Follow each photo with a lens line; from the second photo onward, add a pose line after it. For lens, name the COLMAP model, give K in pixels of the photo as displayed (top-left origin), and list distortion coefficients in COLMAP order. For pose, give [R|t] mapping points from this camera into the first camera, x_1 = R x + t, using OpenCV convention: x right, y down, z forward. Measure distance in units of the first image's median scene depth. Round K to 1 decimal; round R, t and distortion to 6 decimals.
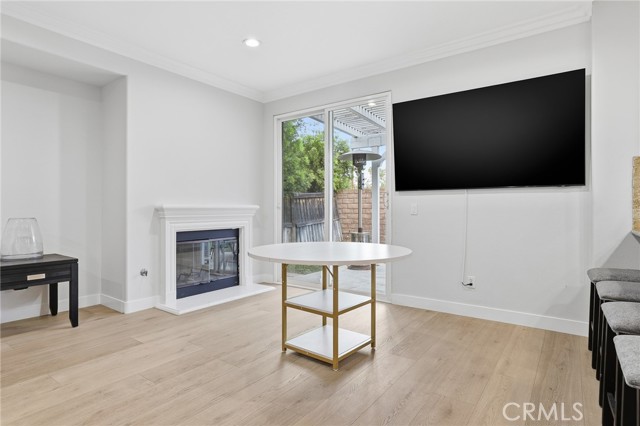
lens RADIAL K [[354.7, 0, 320.7], [0, 354.7, 207.7], [0, 0, 1]] dist [0.004949, 0.002161]
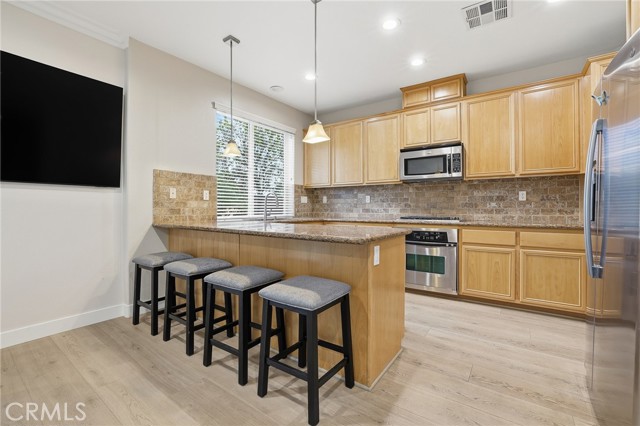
lens RADIAL K [[278.5, 0, 323.0], [0, 278.5, 209.2], [0, 0, 1]] dist [-0.037881, 0.006251]
pose [[-0.041440, -0.003288, 0.999136, -0.135069], [-0.005073, 0.999982, 0.003080, 0.001629], [-0.999128, -0.004941, -0.041456, 0.285184]]
